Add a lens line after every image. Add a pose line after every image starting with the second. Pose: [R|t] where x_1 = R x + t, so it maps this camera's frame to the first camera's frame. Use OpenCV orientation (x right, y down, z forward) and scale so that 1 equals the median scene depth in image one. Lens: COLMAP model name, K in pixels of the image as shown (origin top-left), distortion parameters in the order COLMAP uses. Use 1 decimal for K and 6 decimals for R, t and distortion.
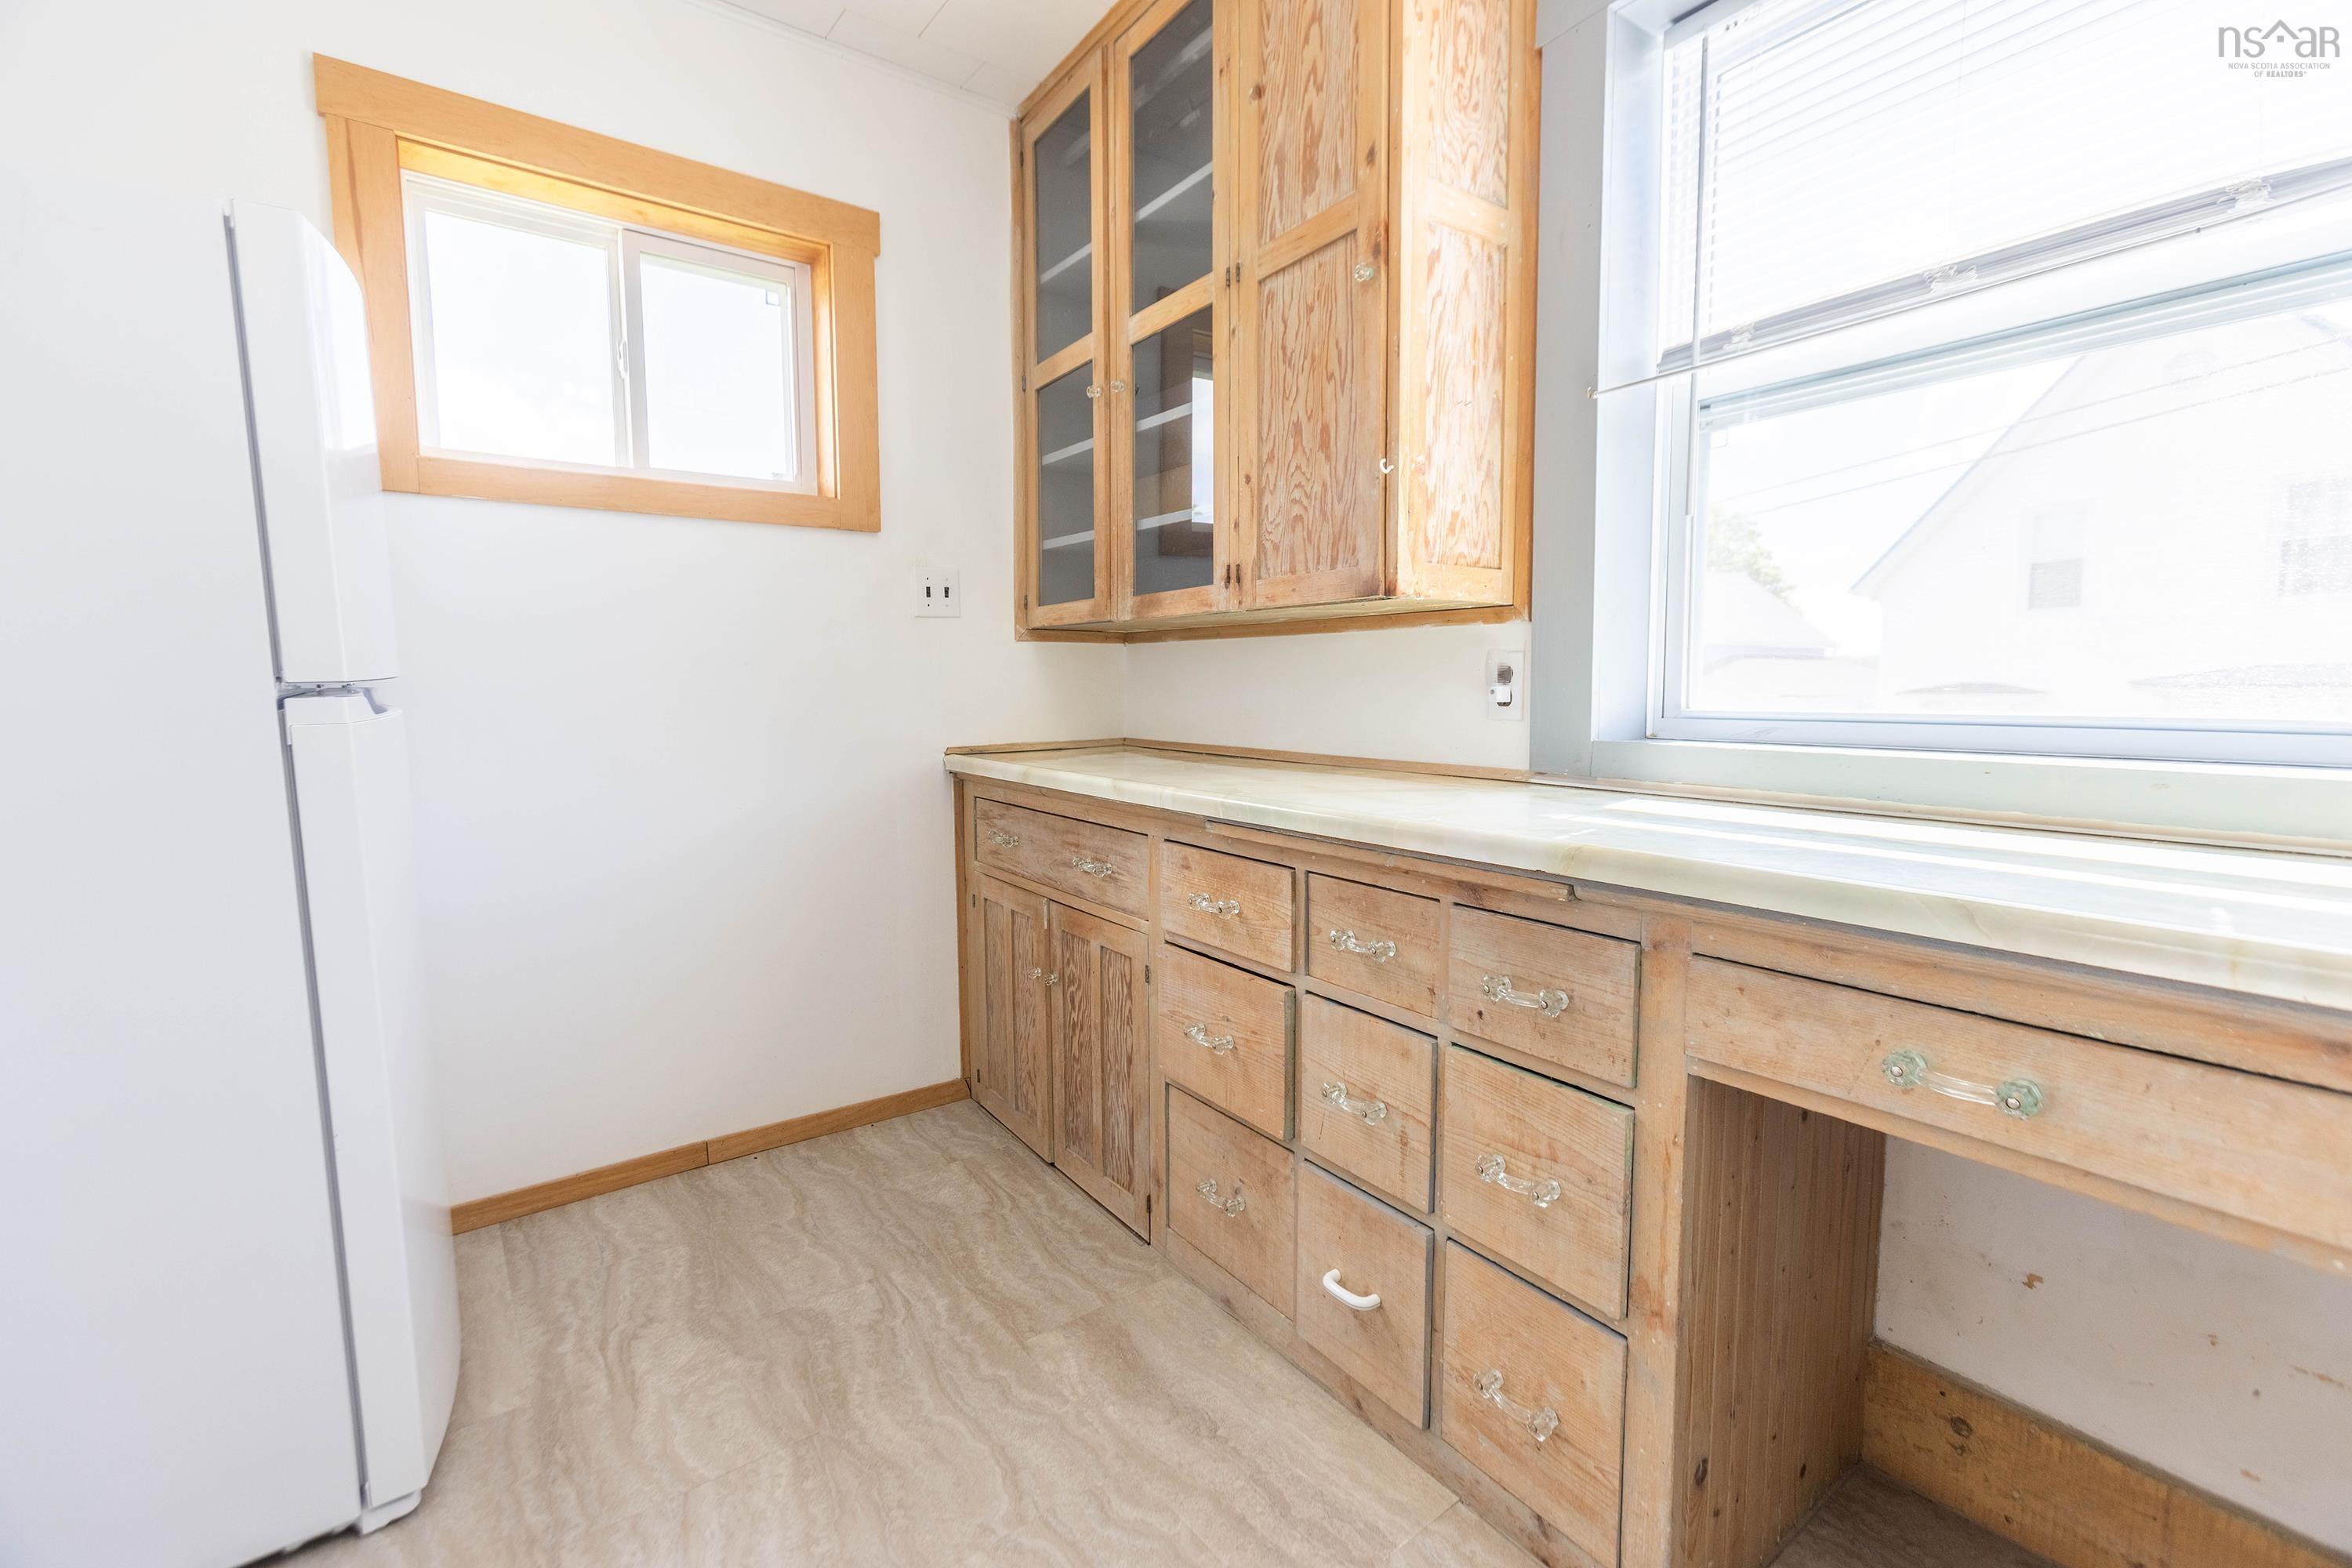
lens RADIAL K [[1029.6, 0, 1177.8], [0, 1029.6, 773.9], [0, 0, 1]] dist [-0.002359, 0.001683]
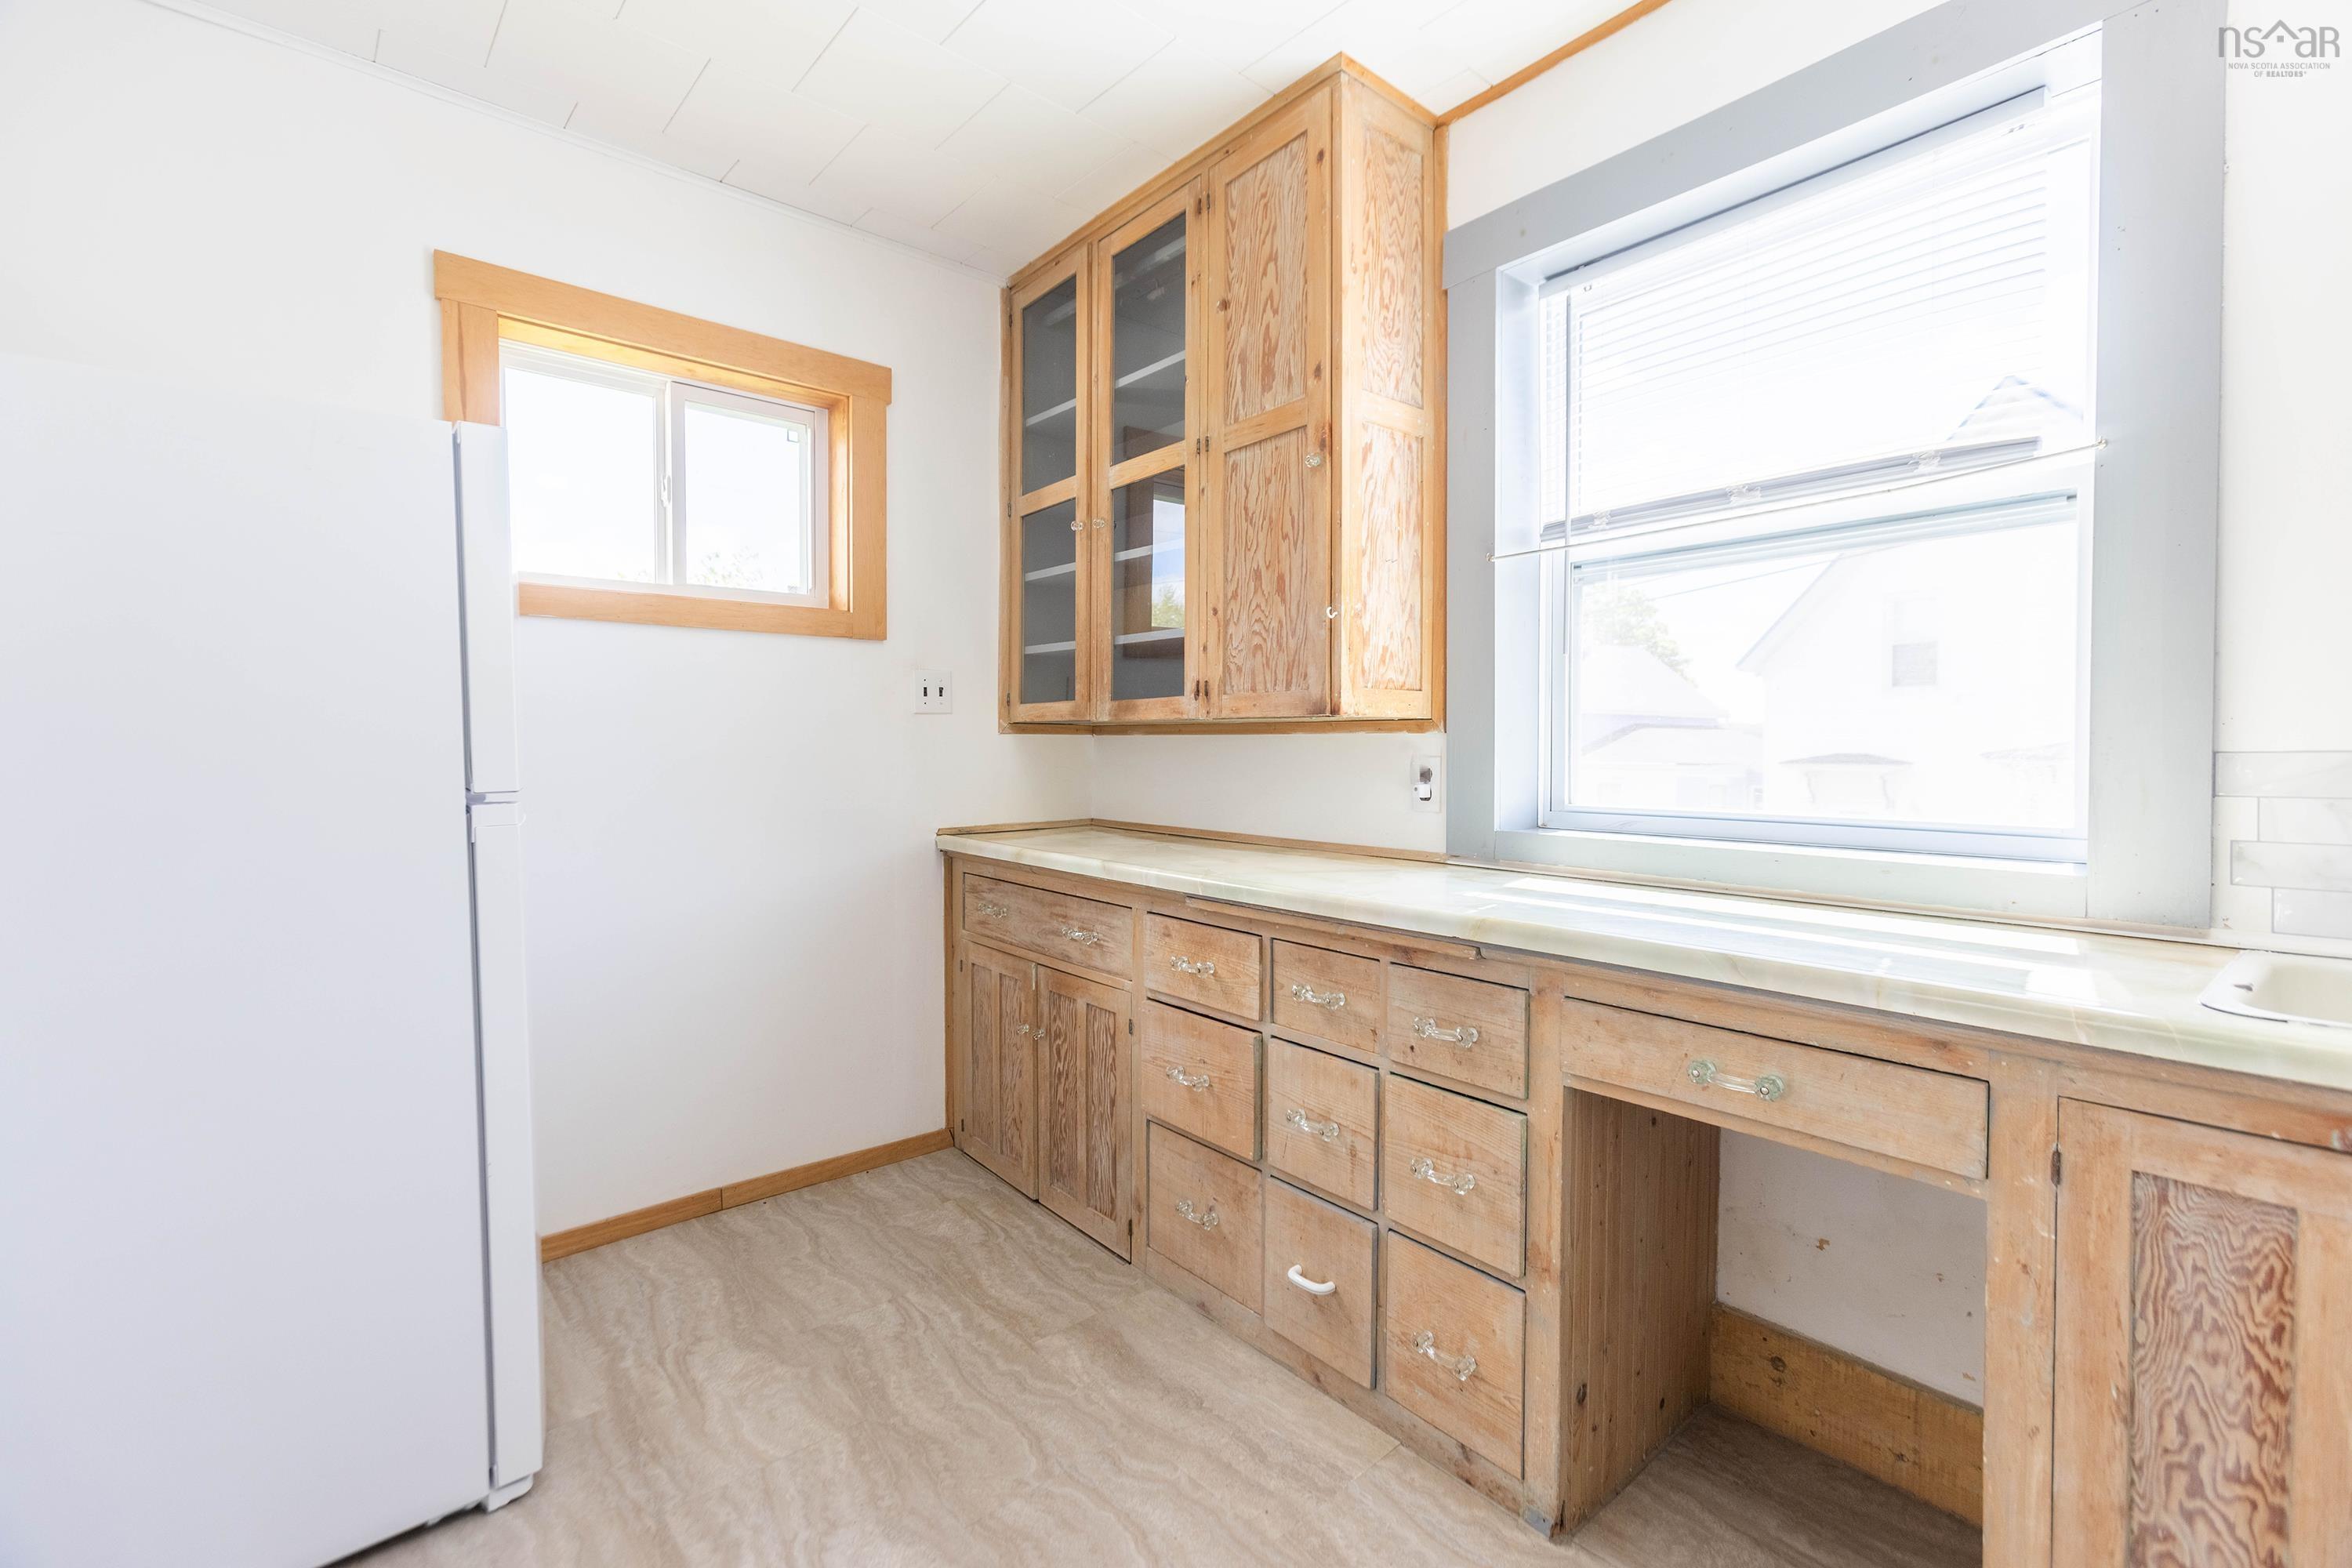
lens RADIAL K [[1029.6, 0, 1180.3], [0, 1029.6, 780.8], [0, 0, 1]] dist [-0.002359, 0.001683]
pose [[0.997054, 0.003431, 0.076626, -0.076476], [0.000793, 0.998485, -0.055022, -0.024464], [-0.076699, 0.054921, 0.995541, -0.223694]]
